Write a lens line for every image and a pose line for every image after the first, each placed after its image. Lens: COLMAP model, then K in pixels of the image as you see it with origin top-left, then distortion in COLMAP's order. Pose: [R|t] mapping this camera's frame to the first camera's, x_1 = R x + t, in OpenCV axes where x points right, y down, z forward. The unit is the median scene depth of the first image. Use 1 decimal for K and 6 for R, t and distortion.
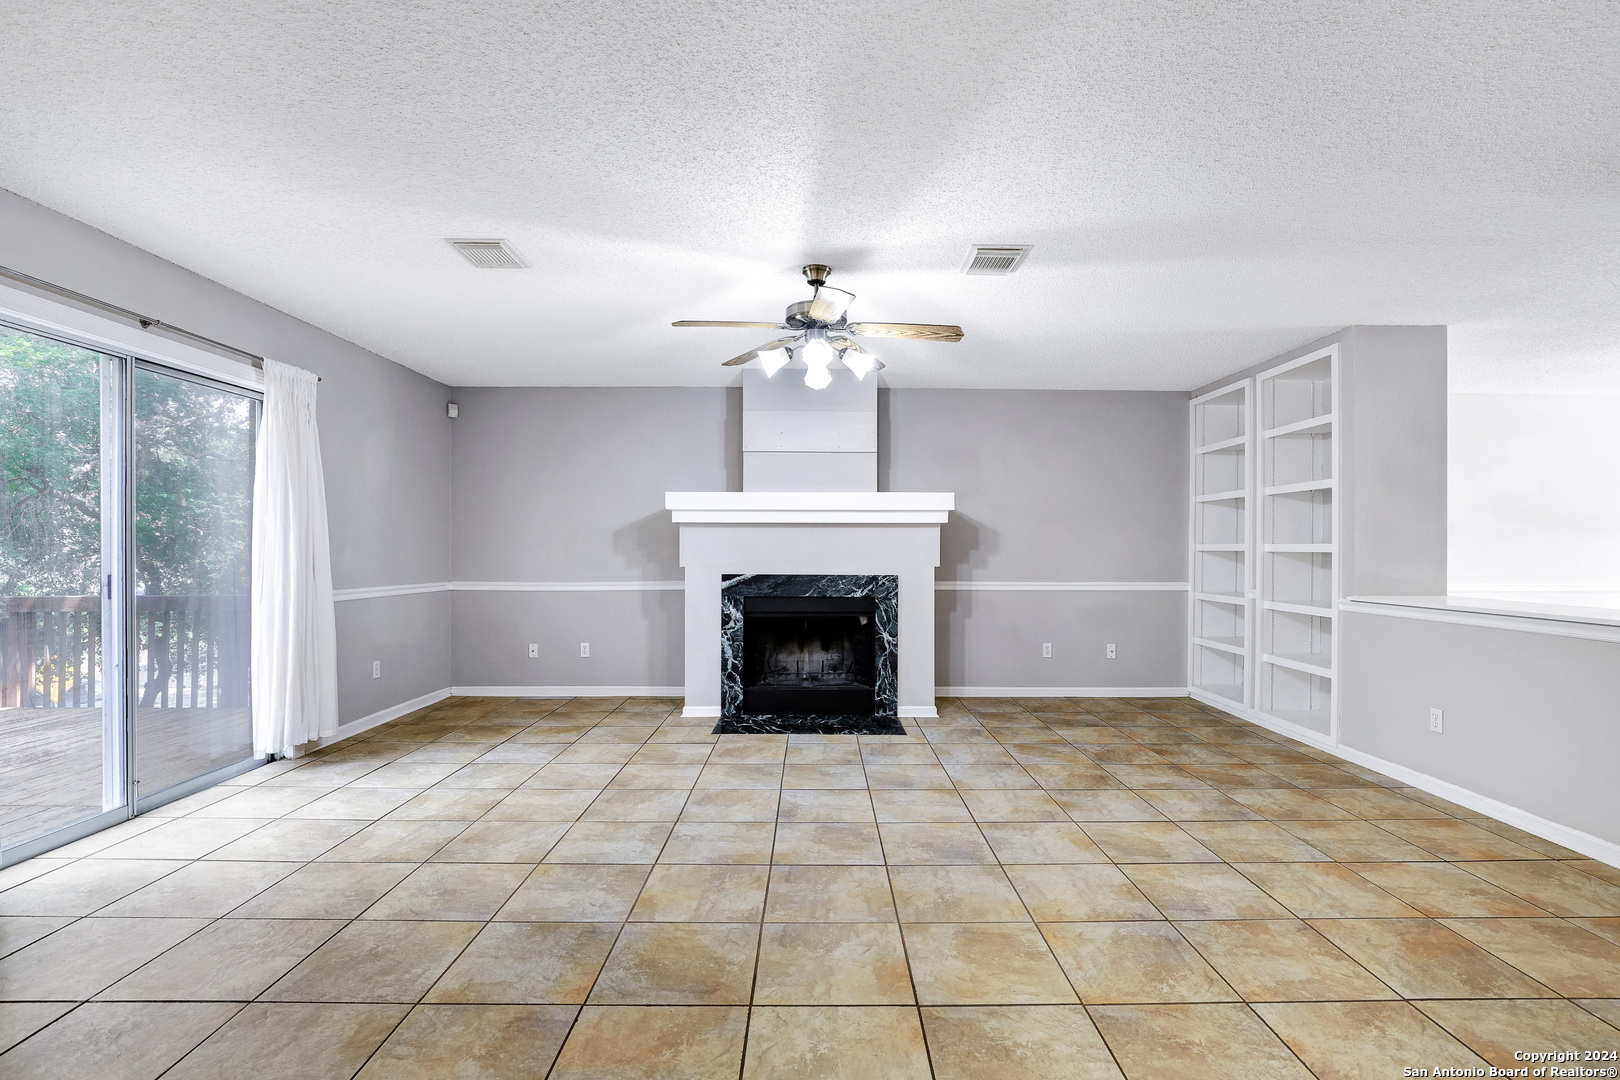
lens RADIAL K [[744.4, 0, 828.8], [0, 744.4, 544.6], [0, 0, 1]] dist [-0.018985, 0.000055]
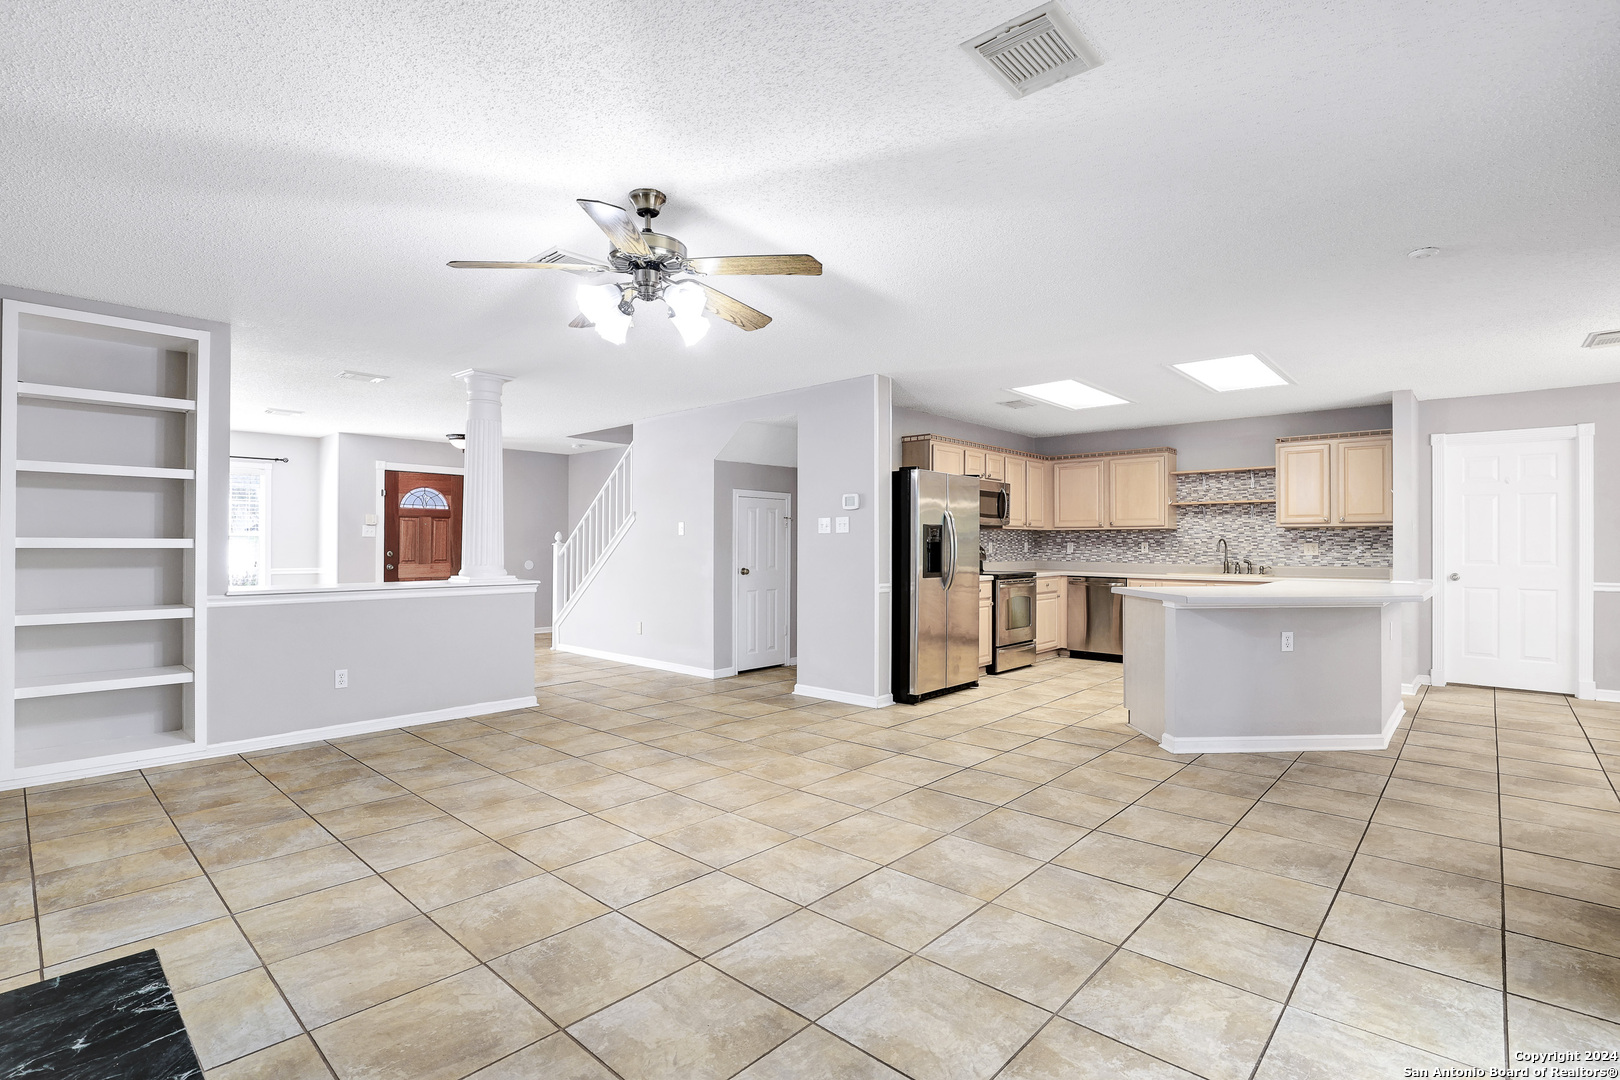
lens RADIAL K [[744.4, 0, 828.8], [0, 744.4, 544.6], [0, 0, 1]] dist [-0.018985, 0.000055]
pose [[-0.733142, -0.002350, 0.680071, -0.459845], [-0.007622, 0.999960, -0.004762, 0.005866], [-0.680033, -0.008675, -0.733131, 0.963091]]
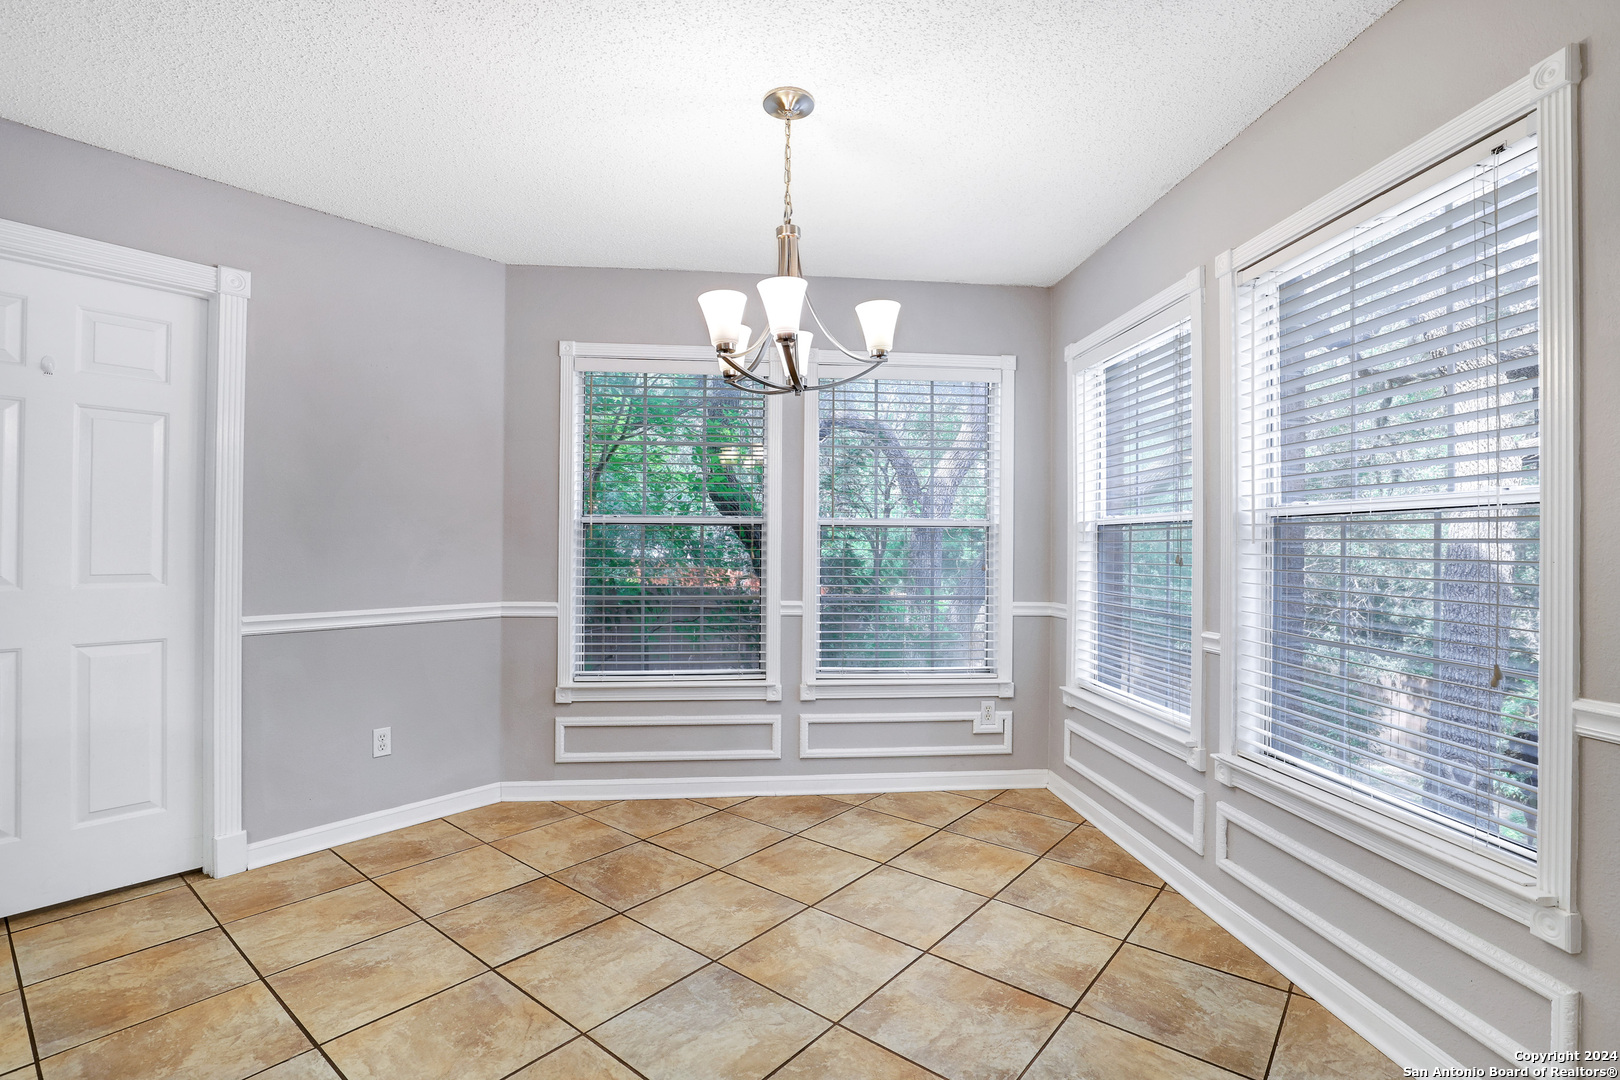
lens RADIAL K [[754.2, 0, 810.0], [0, 754.2, 540.0], [0, 0, 1]] dist [-0.014756, 0.000112]
pose [[-0.646382, -0.008313, -0.762969, -0.414457], [0.000073, 0.999940, -0.010957, 0.001234], [0.763014, -0.007138, -0.646342, 0.001421]]
